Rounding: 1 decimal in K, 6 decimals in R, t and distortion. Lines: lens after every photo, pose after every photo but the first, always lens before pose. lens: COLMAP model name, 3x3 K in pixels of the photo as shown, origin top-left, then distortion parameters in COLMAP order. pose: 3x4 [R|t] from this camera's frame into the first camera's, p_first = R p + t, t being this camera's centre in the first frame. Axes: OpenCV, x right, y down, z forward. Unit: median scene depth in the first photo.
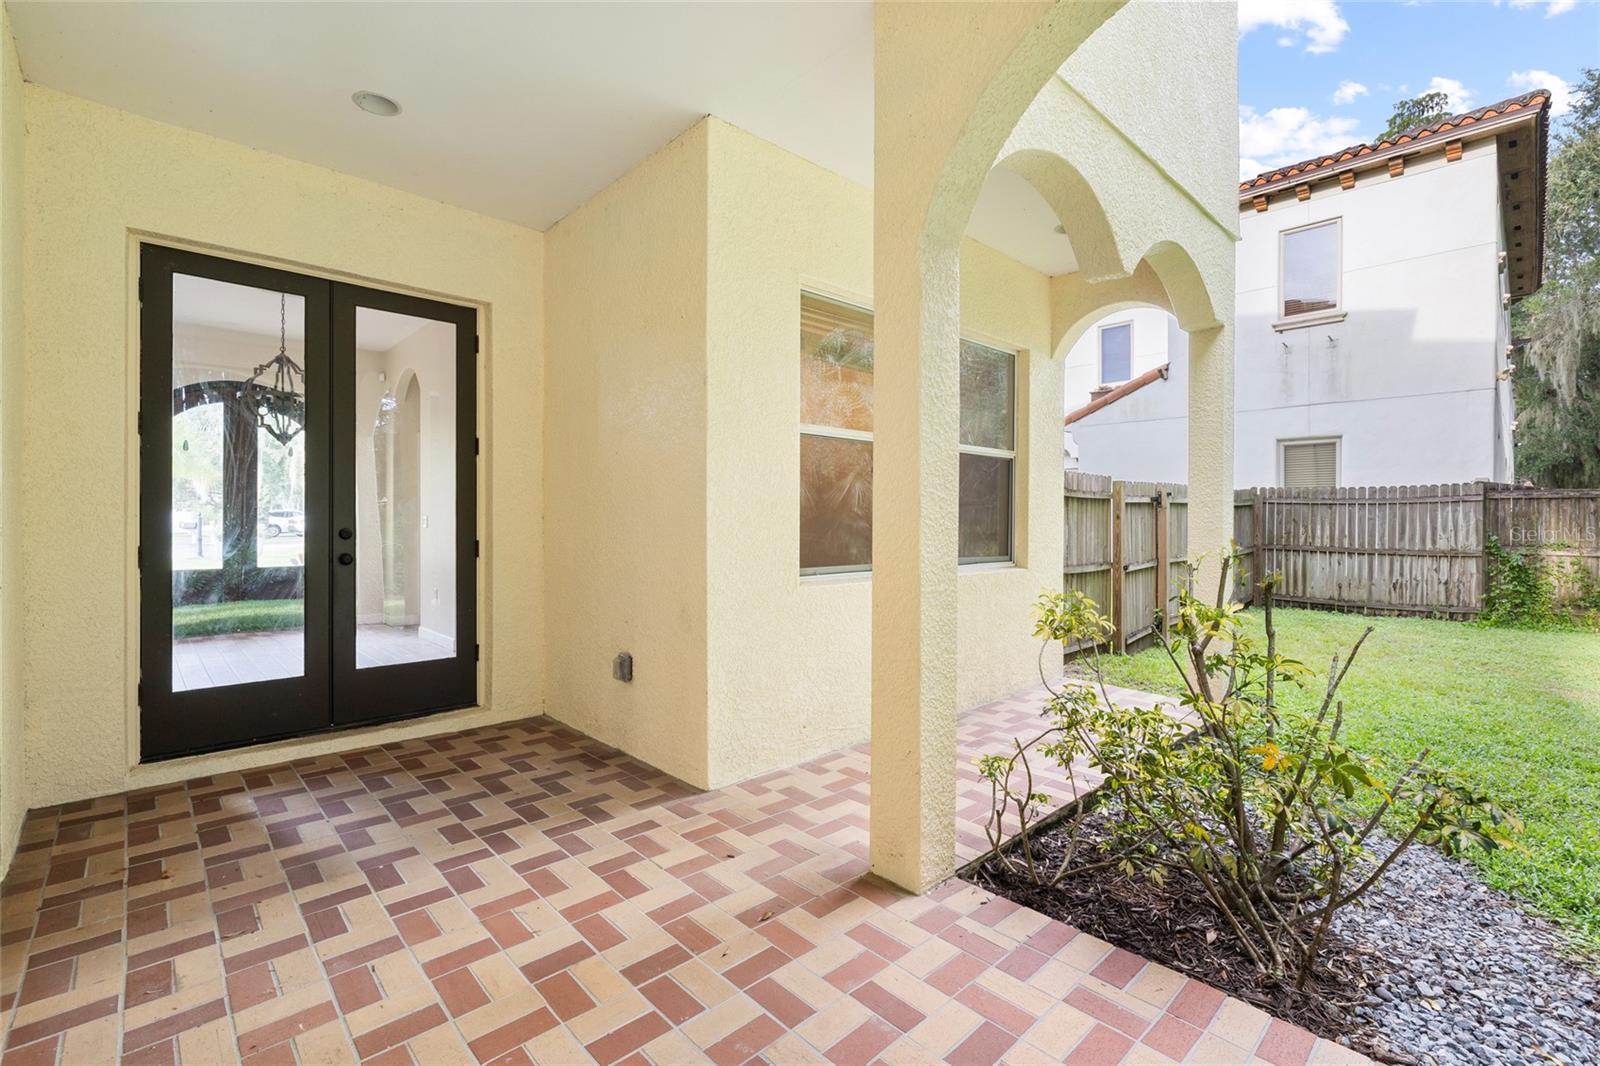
lens RADIAL K [[702.1, 0, 800.0], [0, 702.1, 533.0], [0, 0, 1]] dist [-0.010849, 0.000280]
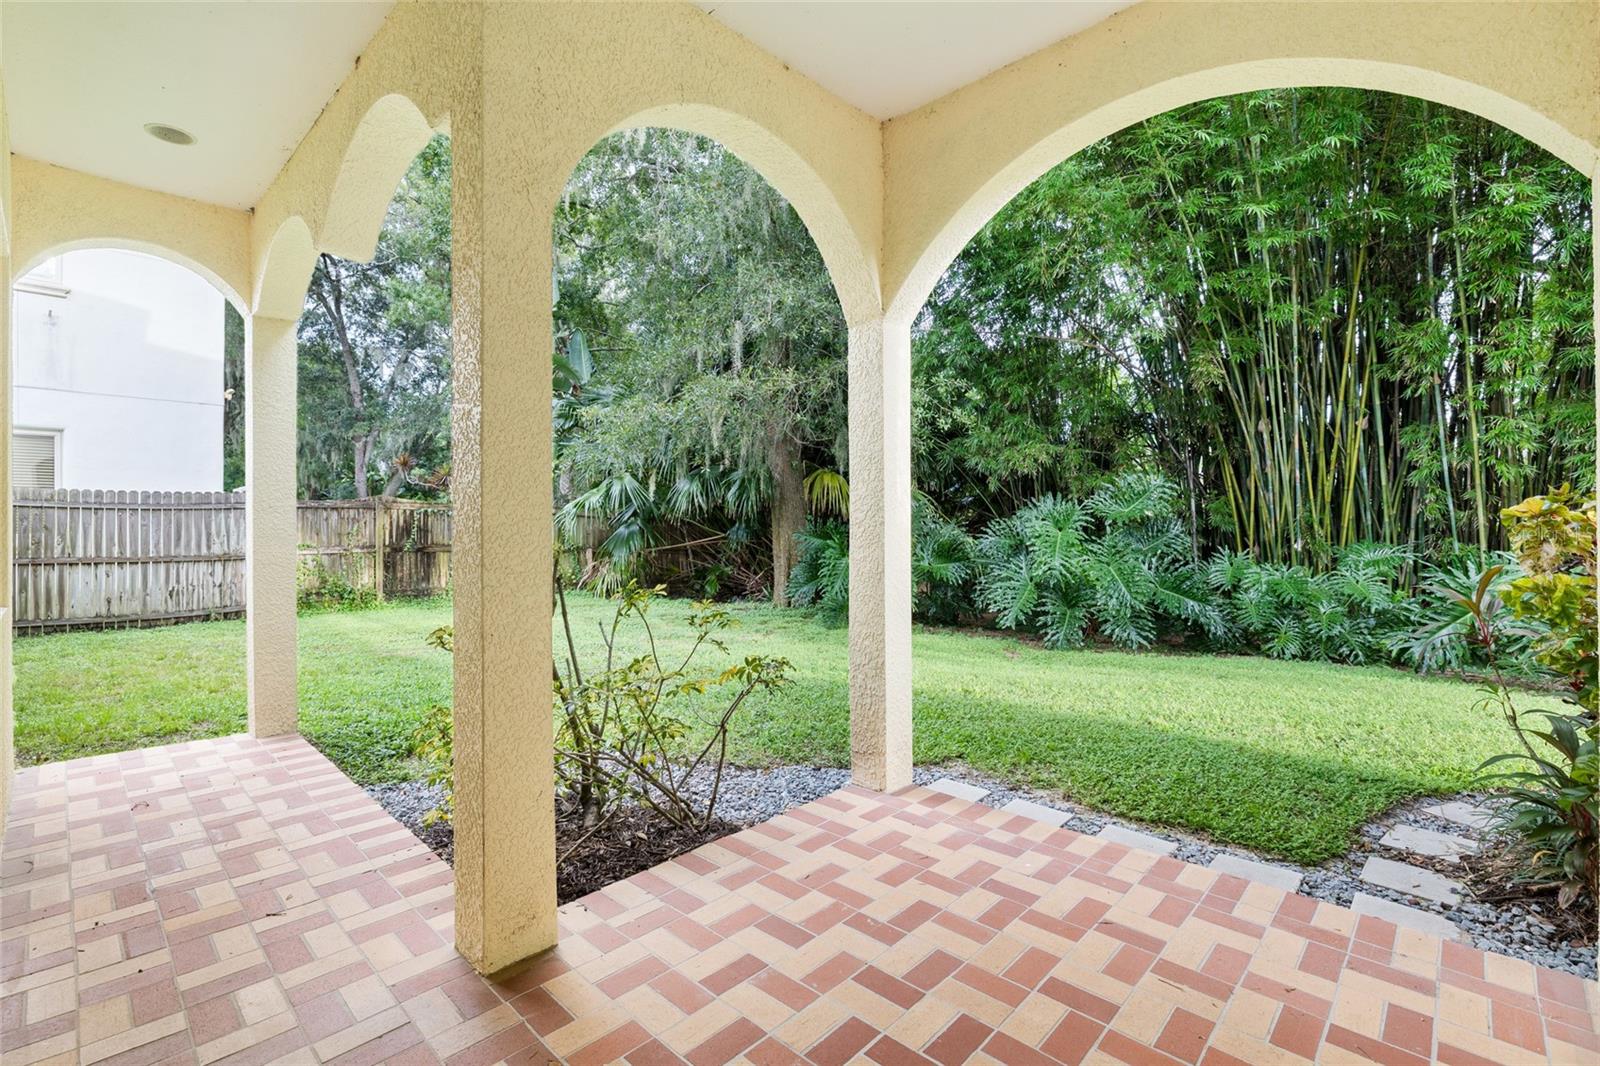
lens RADIAL K [[709.7, 0, 797.4], [0, 709.7, 524.2], [0, 0, 1]] dist [-0.010410, 0.001576]
pose [[-0.053420, -0.002514, 0.998569, -0.187213], [0.025161, 0.999676, 0.003863, -0.003325], [-0.998255, 0.025332, -0.053340, 0.182794]]
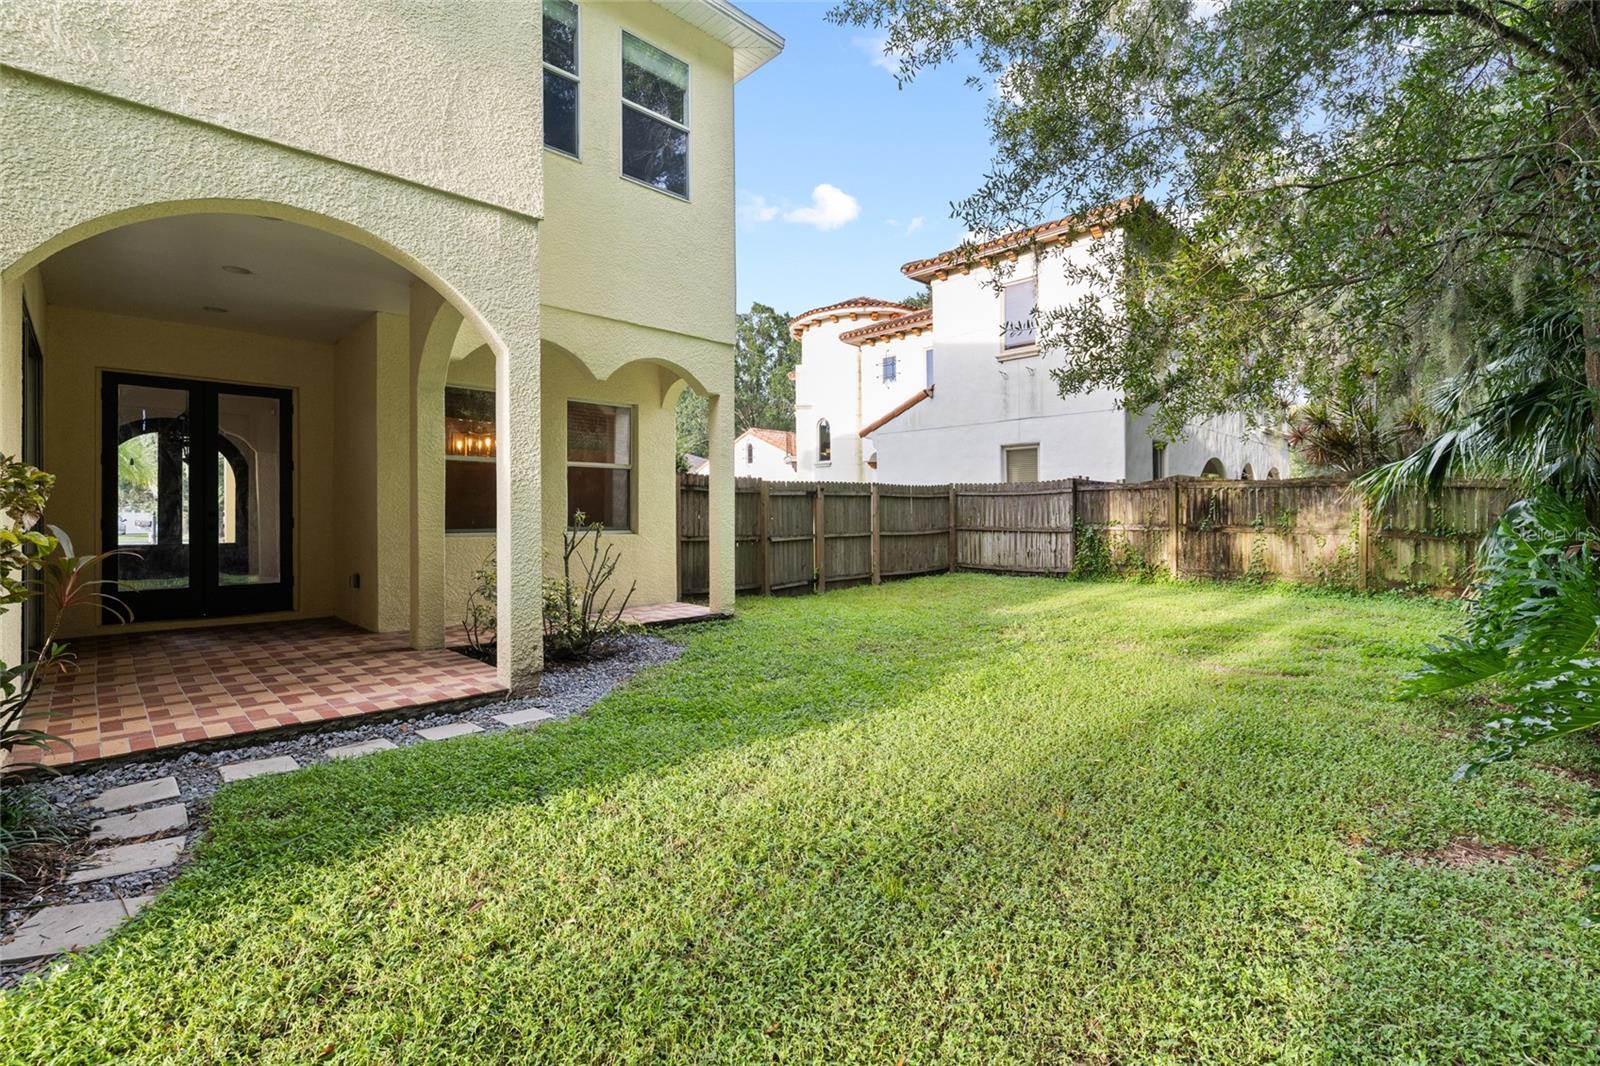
lens RADIAL K [[709.7, 0, 797.4], [0, 709.7, 524.2], [0, 0, 1]] dist [-0.010410, 0.001576]
pose [[0.999628, -0.008989, 0.025733, 0.380548], [0.009252, 0.999906, -0.010121, 0.027162], [-0.025639, 0.010355, 0.999618, -0.408989]]
